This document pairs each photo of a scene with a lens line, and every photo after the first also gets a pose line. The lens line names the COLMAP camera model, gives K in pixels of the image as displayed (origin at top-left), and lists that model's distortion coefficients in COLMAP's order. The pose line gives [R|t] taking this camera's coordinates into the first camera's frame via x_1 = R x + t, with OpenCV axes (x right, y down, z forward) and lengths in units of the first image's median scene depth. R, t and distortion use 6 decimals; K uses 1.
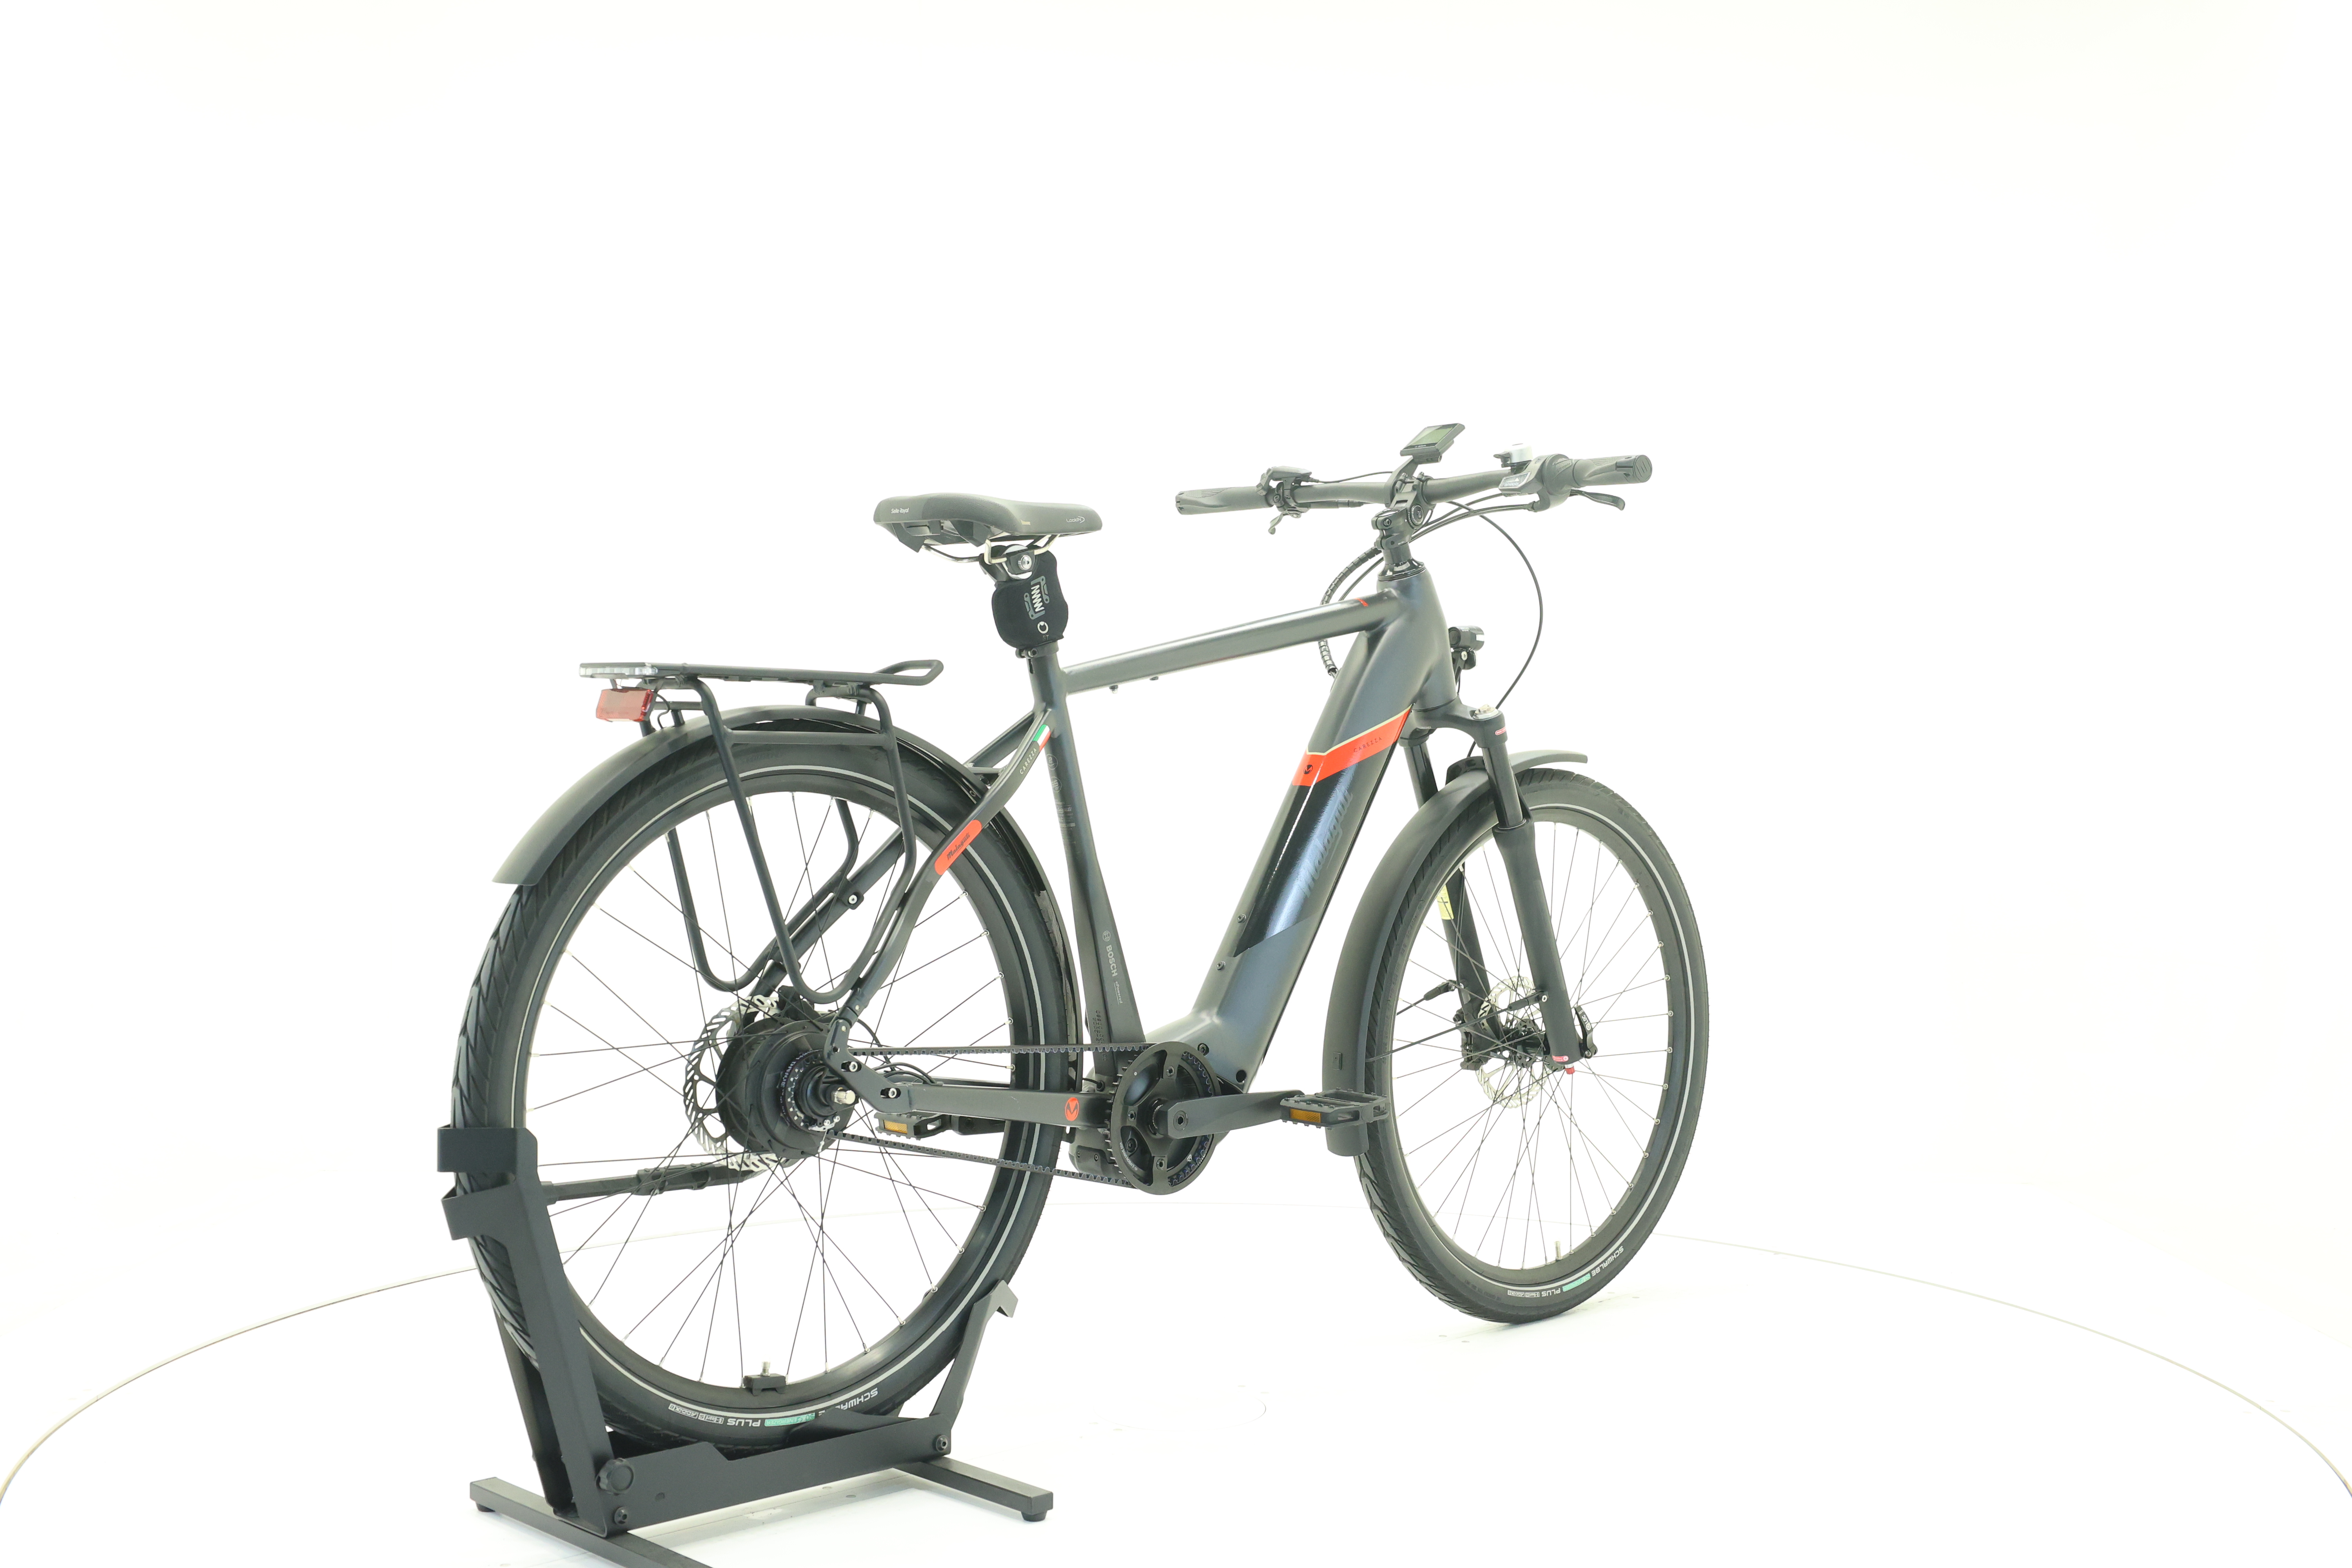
lens RADIAL K [[2568.5, 0, 1173.5], [0, 2568.5, 773.8], [0, 0, 1]] dist [0.000208, 0.000000]
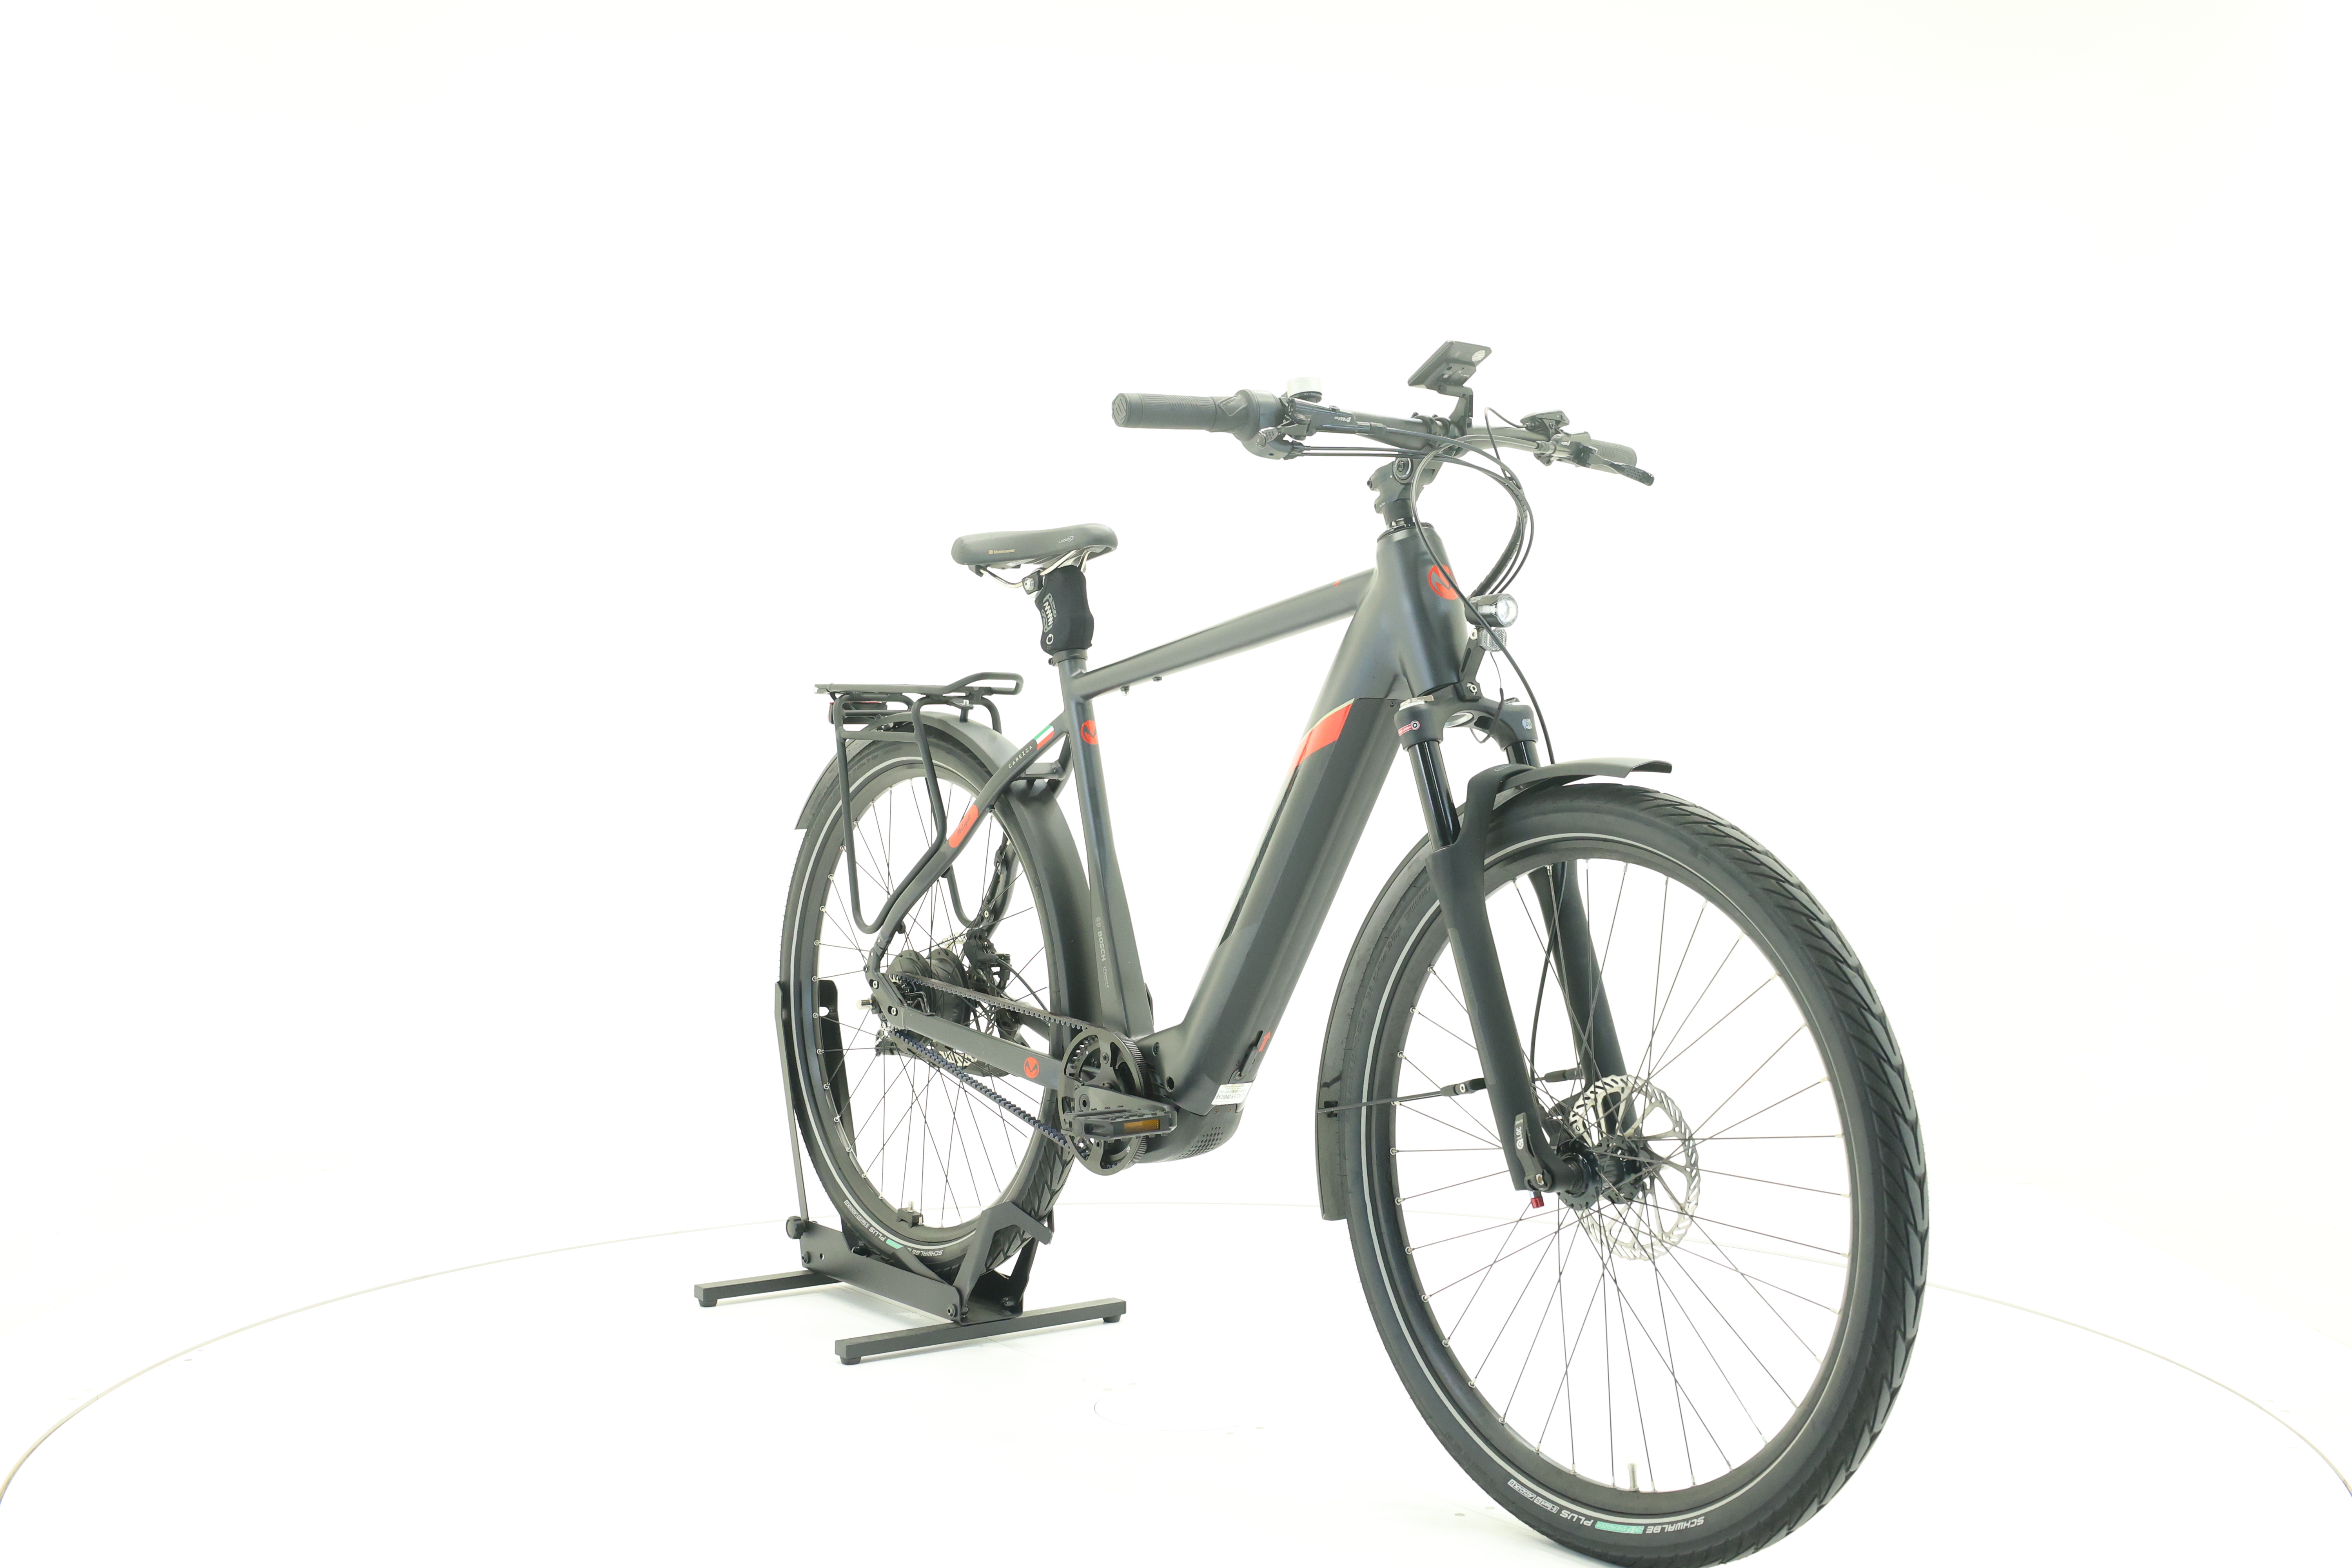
lens RADIAL K [[2568.5, 0, 1170.8], [0, 2568.5, 778.8], [0, 0, 1]] dist [0.000208, 0.000000]
pose [[-0.120970, 0.013820, -0.992560, 1.033671], [-0.021948, 0.999621, 0.016593, -0.015029], [0.992413, 0.023792, -0.120621, 1.157560]]
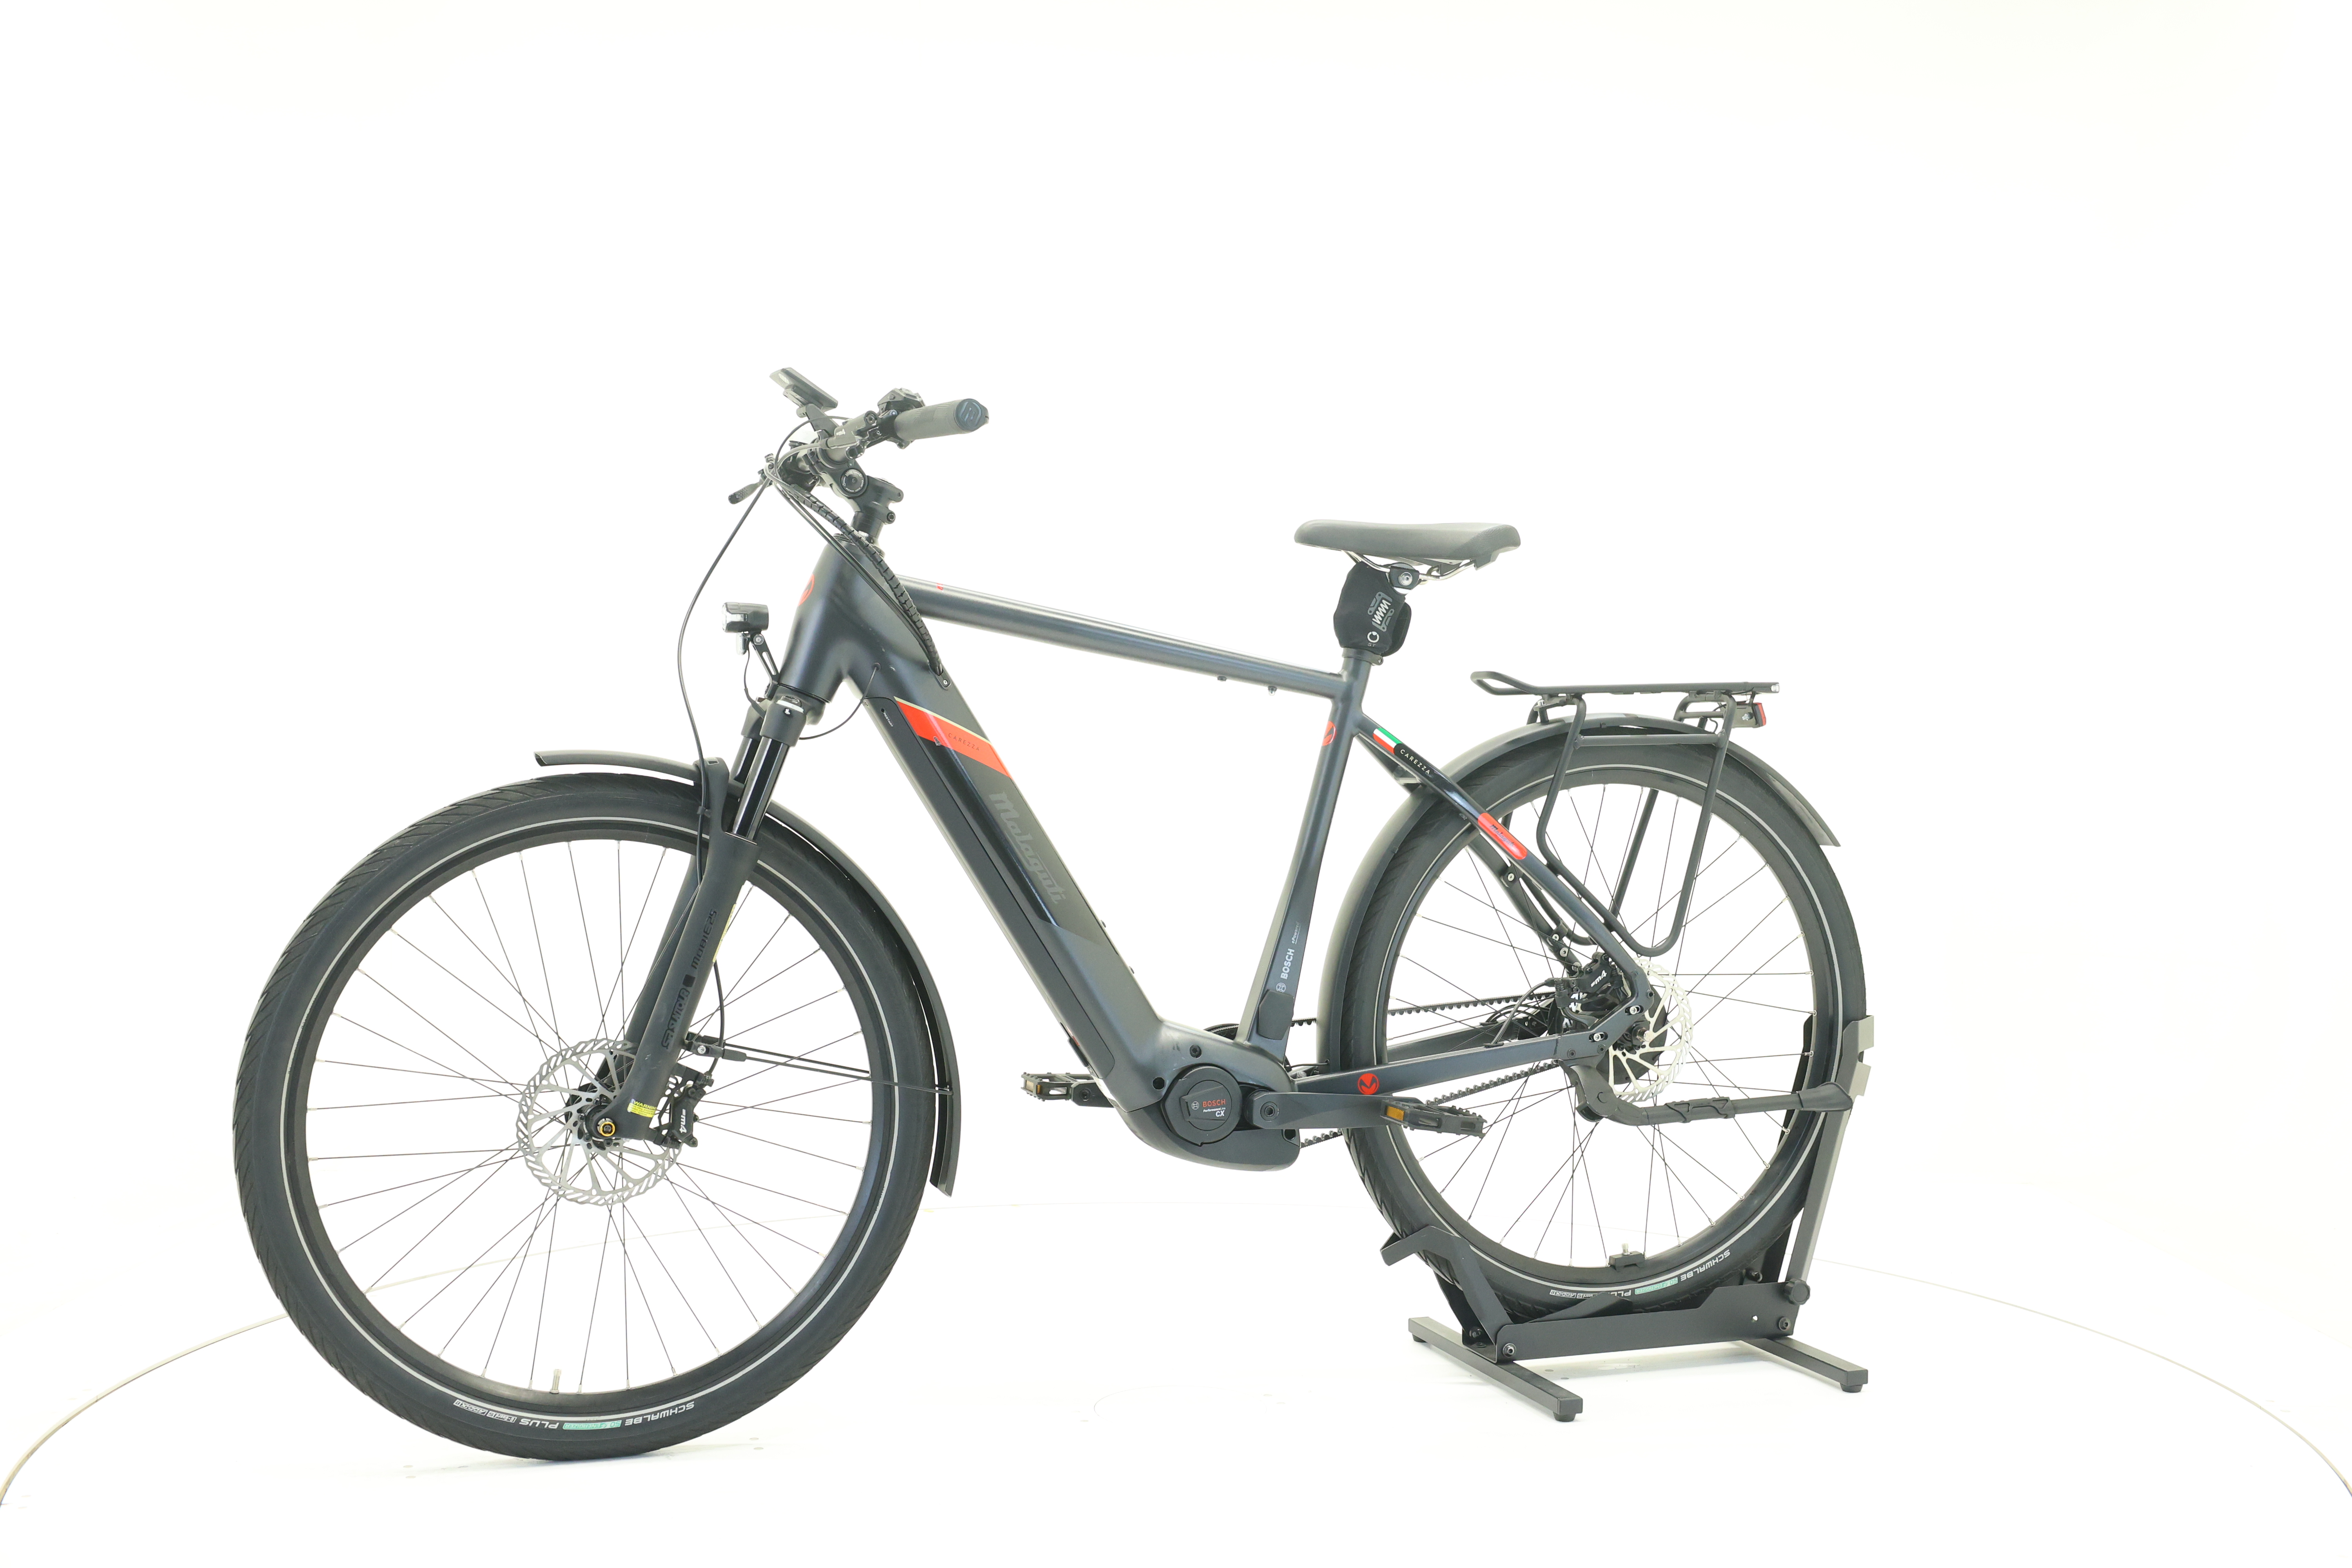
lens RADIAL K [[2568.5, 0, 1175.9], [0, 2568.5, 780.4], [0, 0, 1]] dist [0.000208, 0.000000]
pose [[-0.908168, -0.015616, 0.418315, -0.427513], [-0.000889, 0.999374, 0.035377, -0.033919], [-0.418606, 0.031756, -0.907613, 1.979880]]
